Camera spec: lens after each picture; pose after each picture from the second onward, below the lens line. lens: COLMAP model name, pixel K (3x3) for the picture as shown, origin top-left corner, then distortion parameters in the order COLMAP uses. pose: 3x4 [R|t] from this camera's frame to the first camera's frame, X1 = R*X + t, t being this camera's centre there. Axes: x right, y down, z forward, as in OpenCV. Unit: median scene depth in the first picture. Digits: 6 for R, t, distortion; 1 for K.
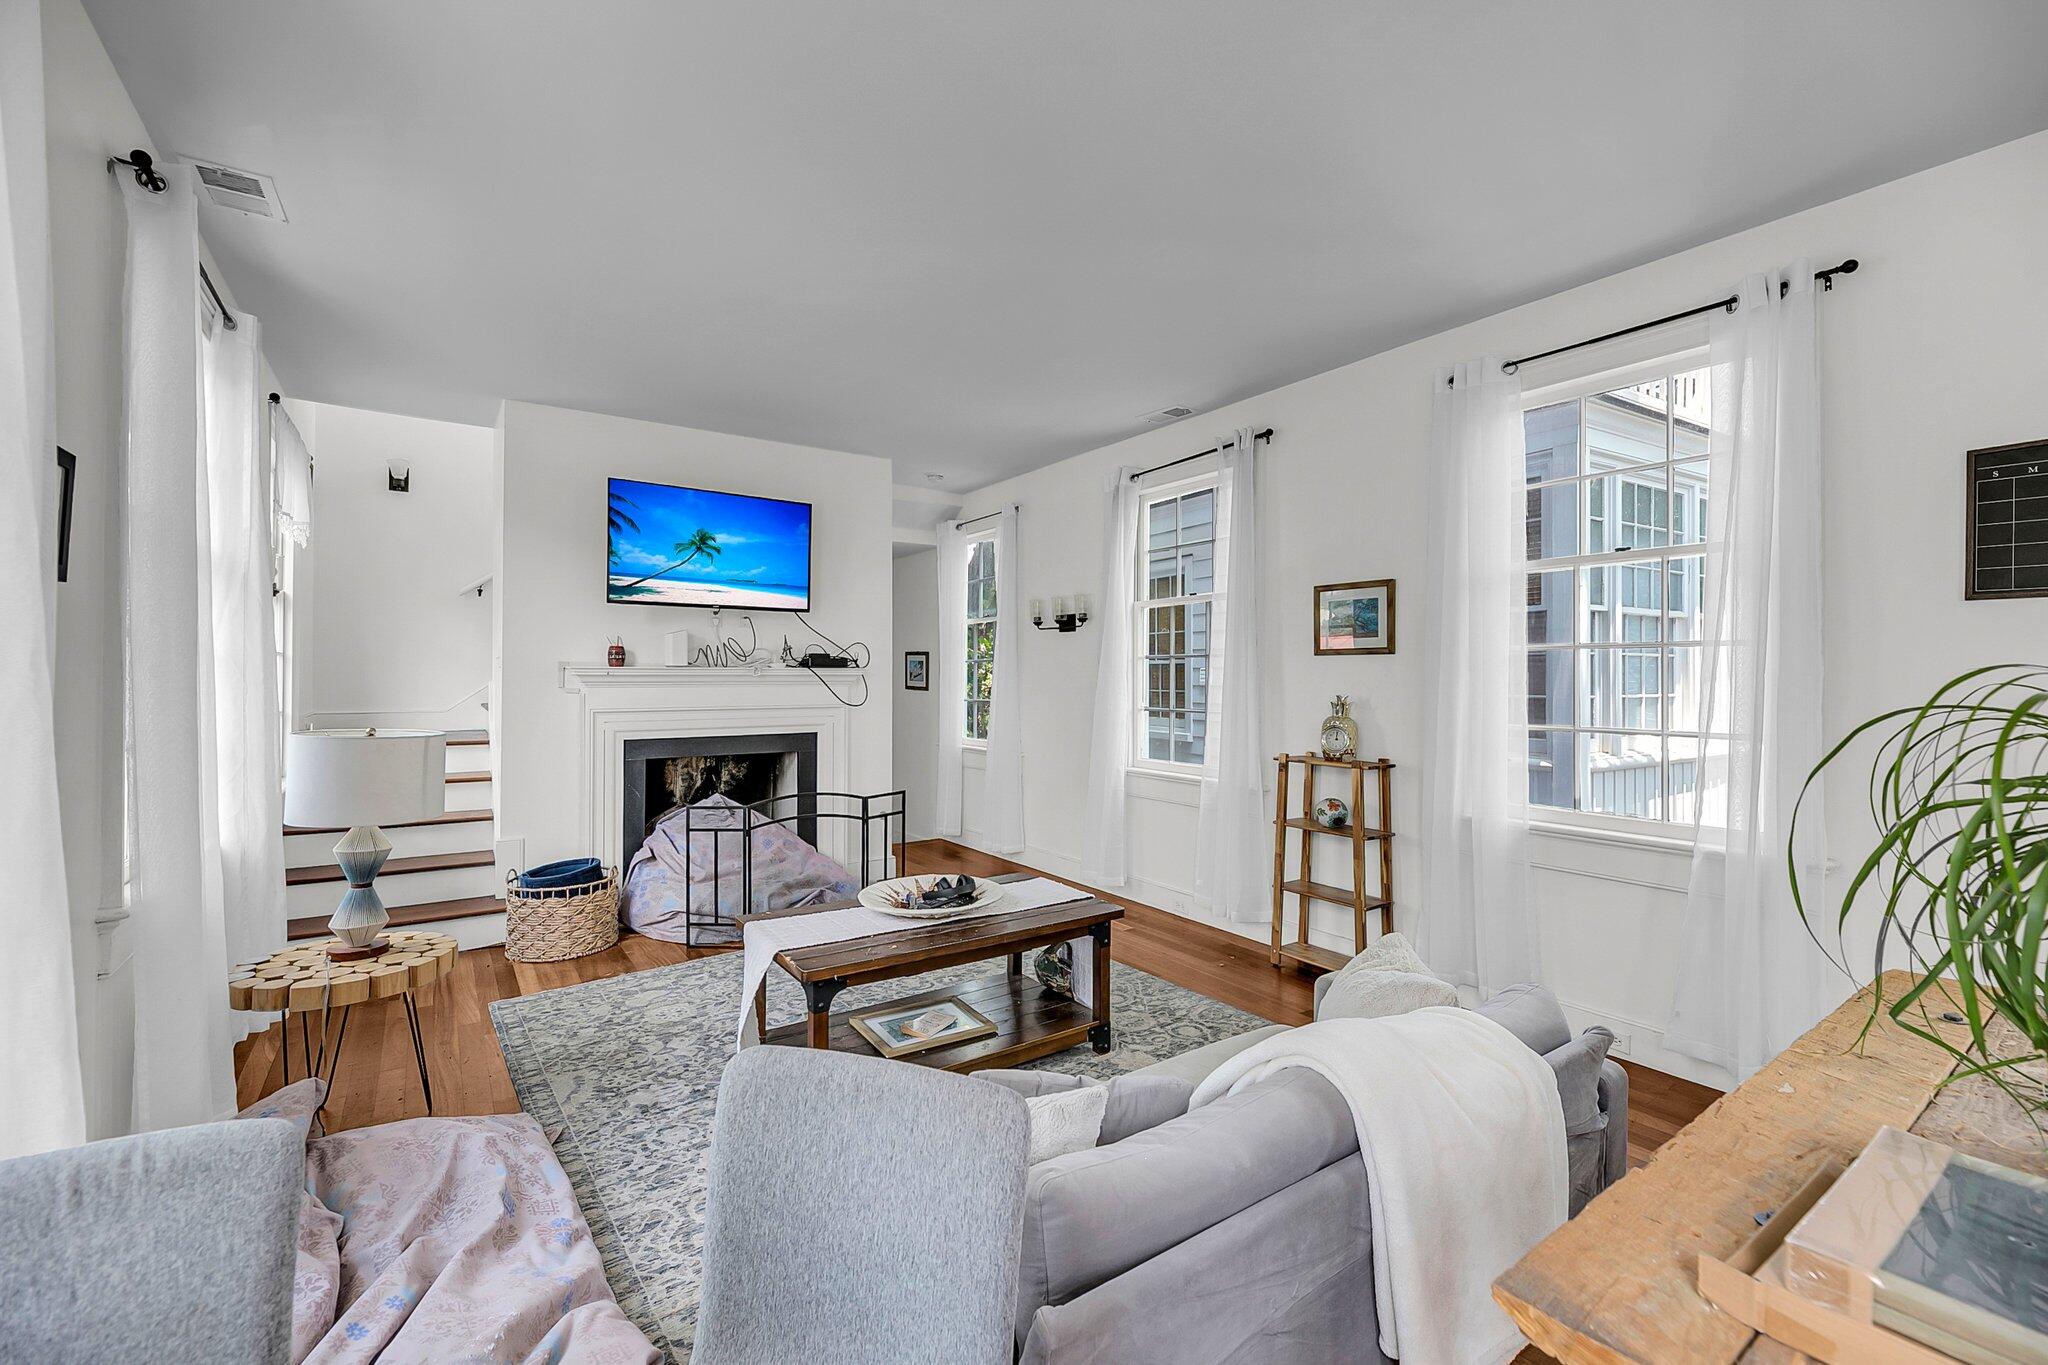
lens RADIAL K [[852.6, 0, 1017.2], [0, 852.6, 679.7], [0, 0, 1]] dist [-0.002896, -0.001038]
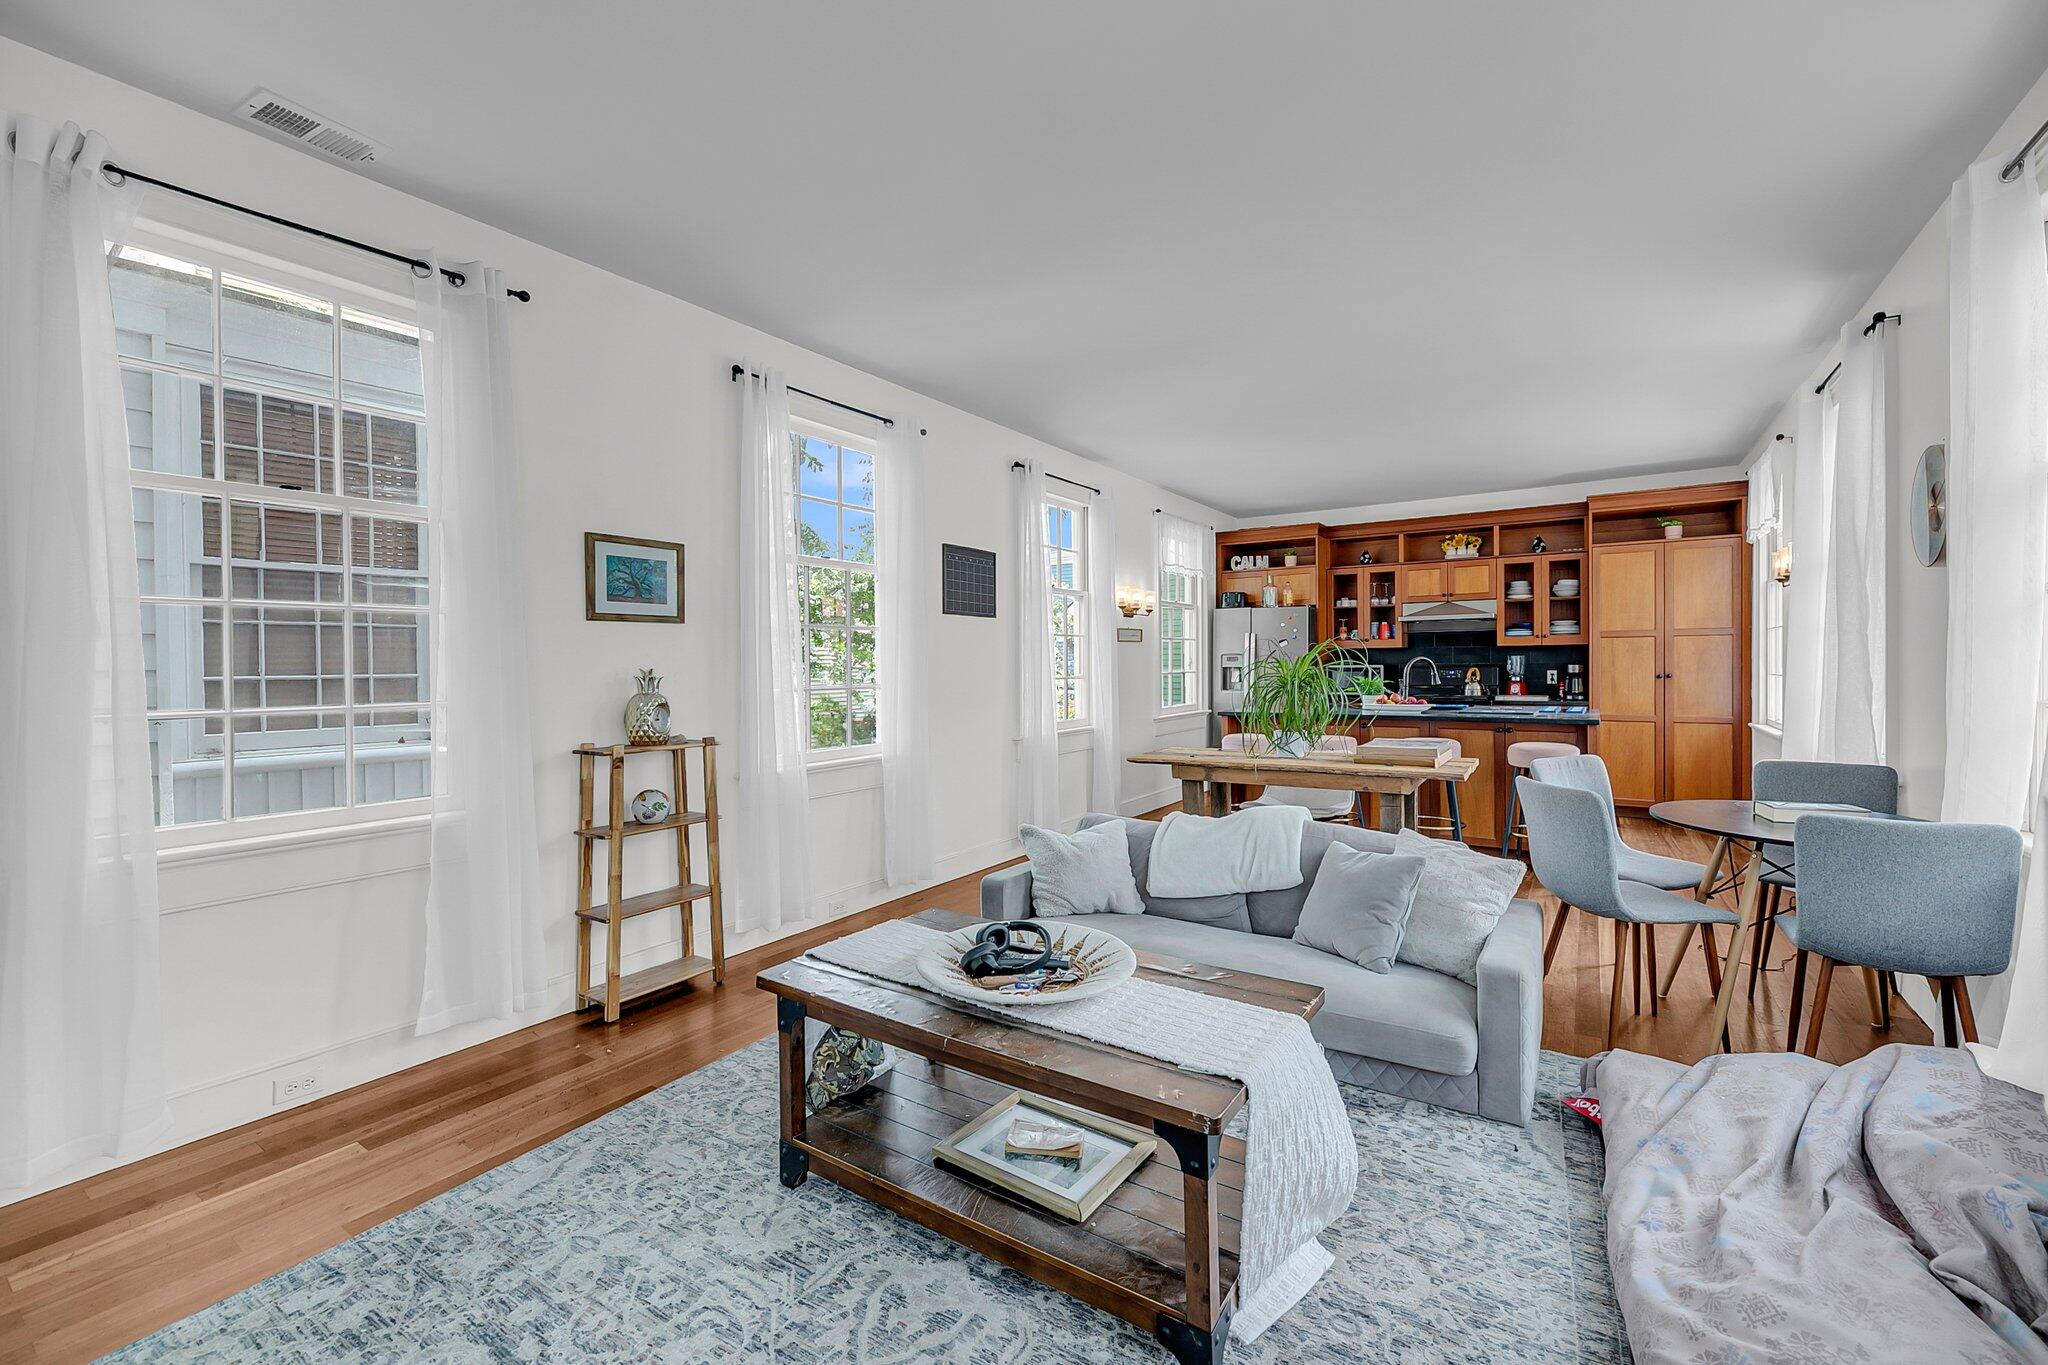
lens RADIAL K [[852.6, 0, 1018.5], [0, 852.6, 672.3], [0, 0, 1]] dist [-0.002896, -0.001038]
pose [[-0.348989, -0.017085, 0.936971, -0.565074], [0.003417, 0.999804, 0.019504, 0.006291], [-0.937120, 0.010008, -0.348863, 0.963181]]
